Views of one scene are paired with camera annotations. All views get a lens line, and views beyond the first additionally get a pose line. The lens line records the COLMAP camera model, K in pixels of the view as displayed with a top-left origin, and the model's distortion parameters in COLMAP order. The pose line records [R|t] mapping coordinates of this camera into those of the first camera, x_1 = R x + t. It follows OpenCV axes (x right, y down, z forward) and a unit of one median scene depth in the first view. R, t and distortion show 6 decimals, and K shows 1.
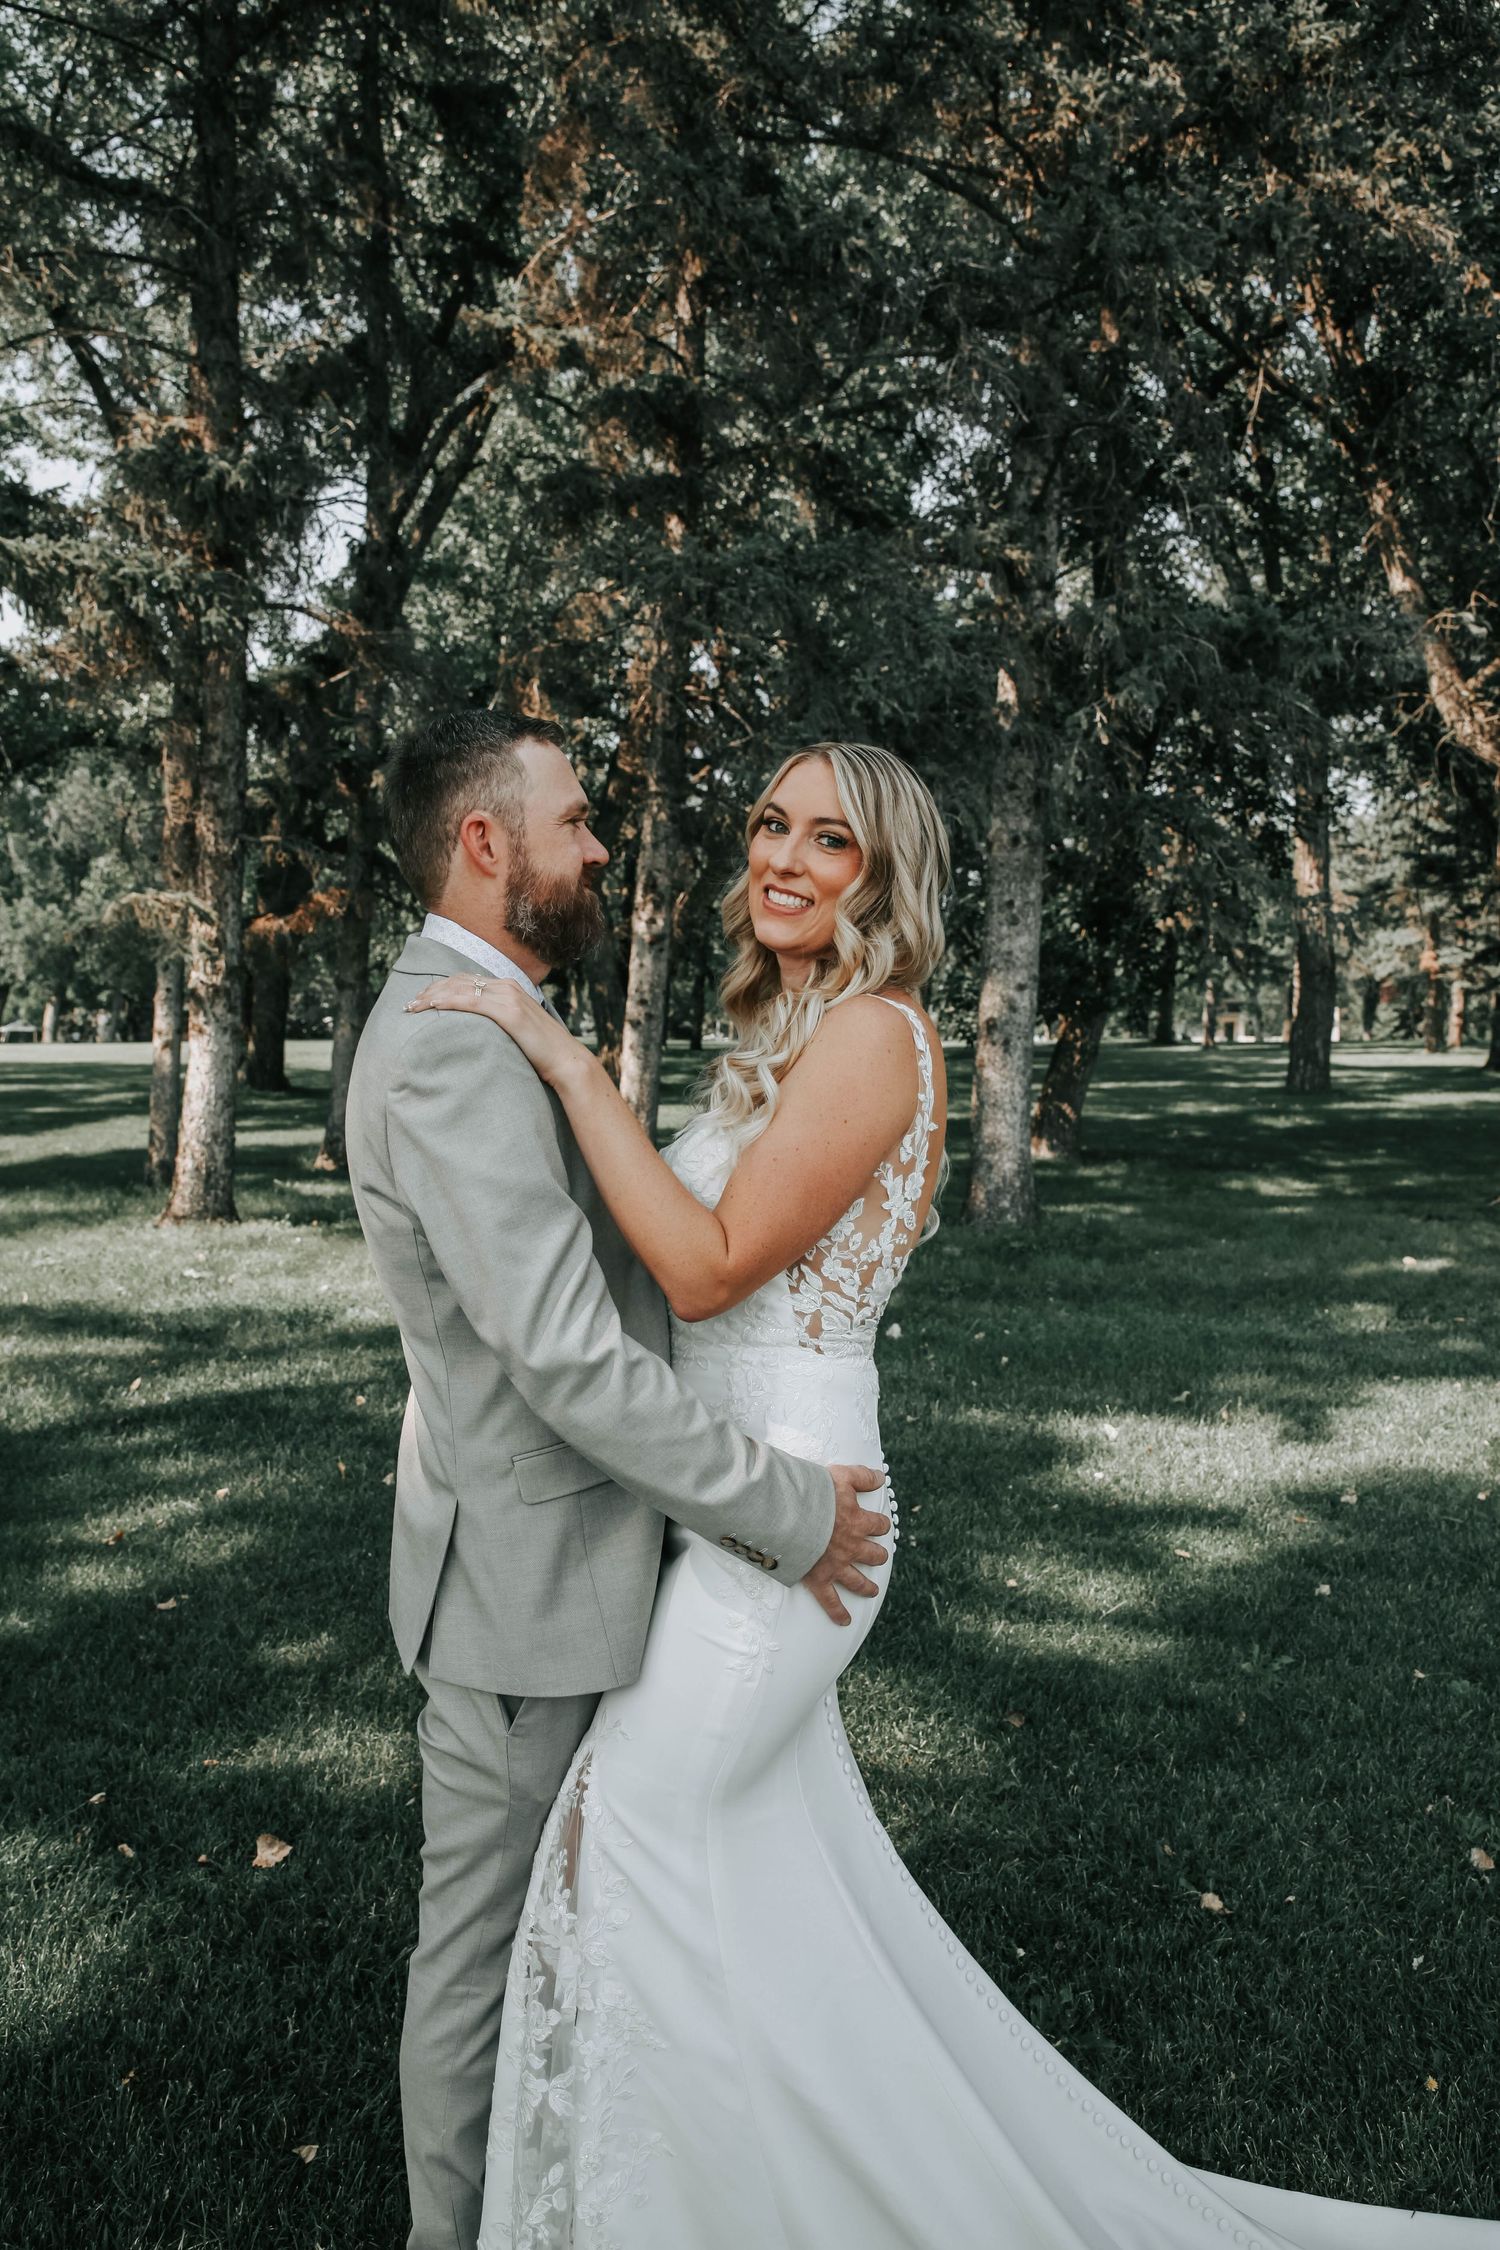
lens RADIAL K [[1605.0, 0, 746.8], [0, 1605.0, 1112.2], [0, 0, 1]] dist [-0.039540, -0.005603]
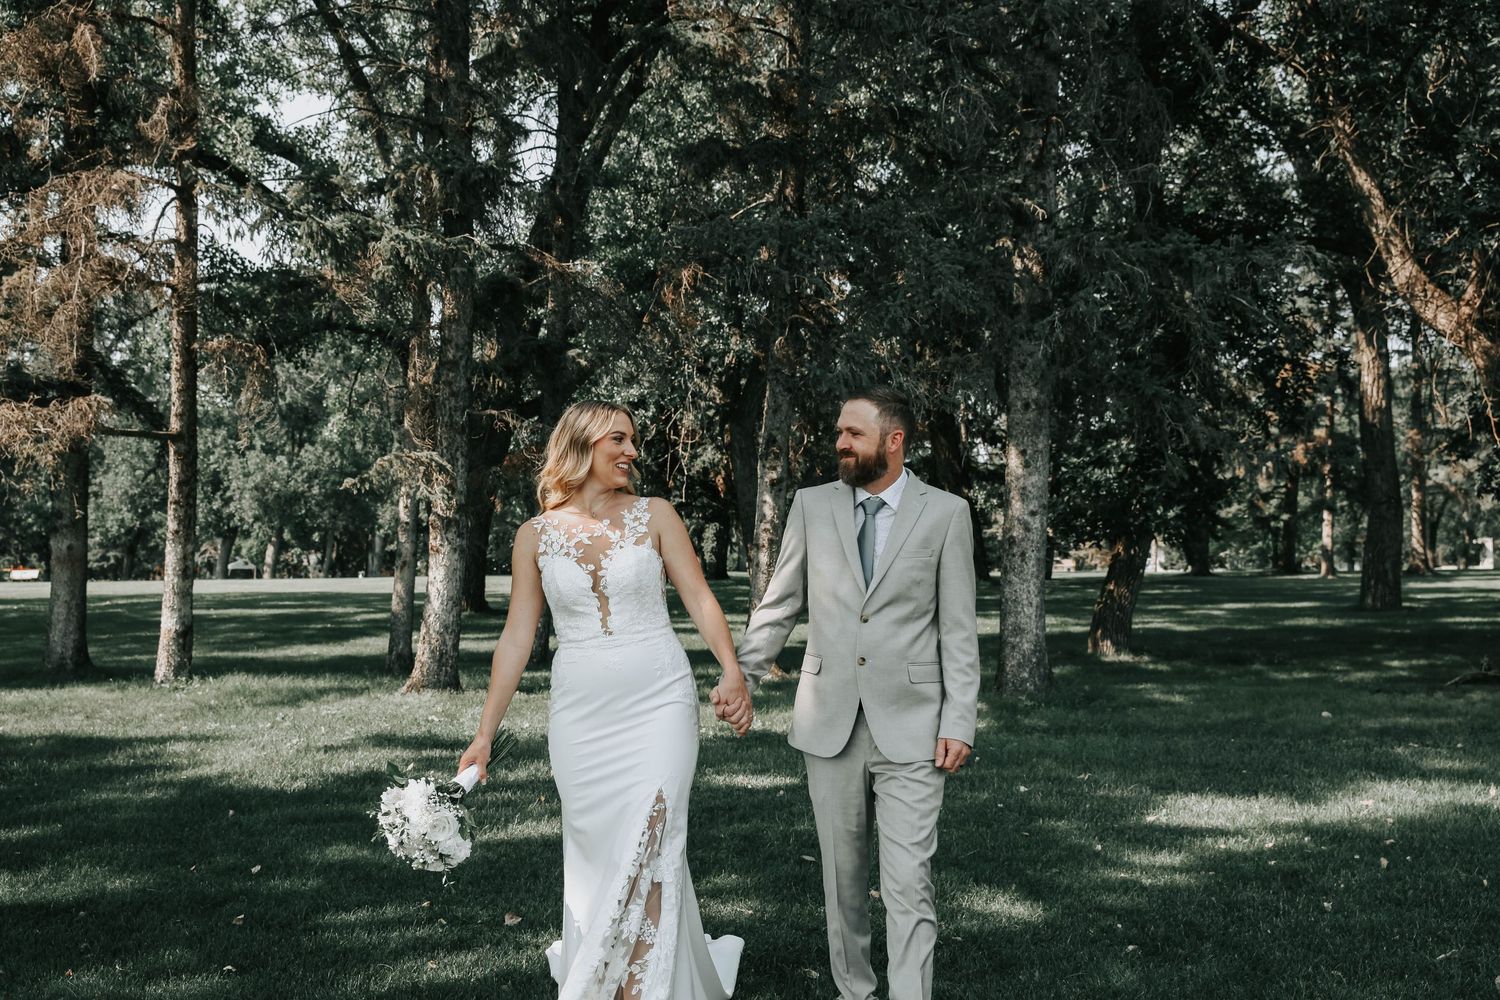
lens RADIAL K [[1531.4, 0, 746.2], [0, 1531.4, 498.1], [0, 0, 1]] dist [0.093955, 0.000000]
pose [[0.994369, -0.011234, -0.105377, 0.065576], [0.001073, 0.995382, -0.095989, 0.032463], [0.105969, 0.095335, 0.989789, -0.299960]]
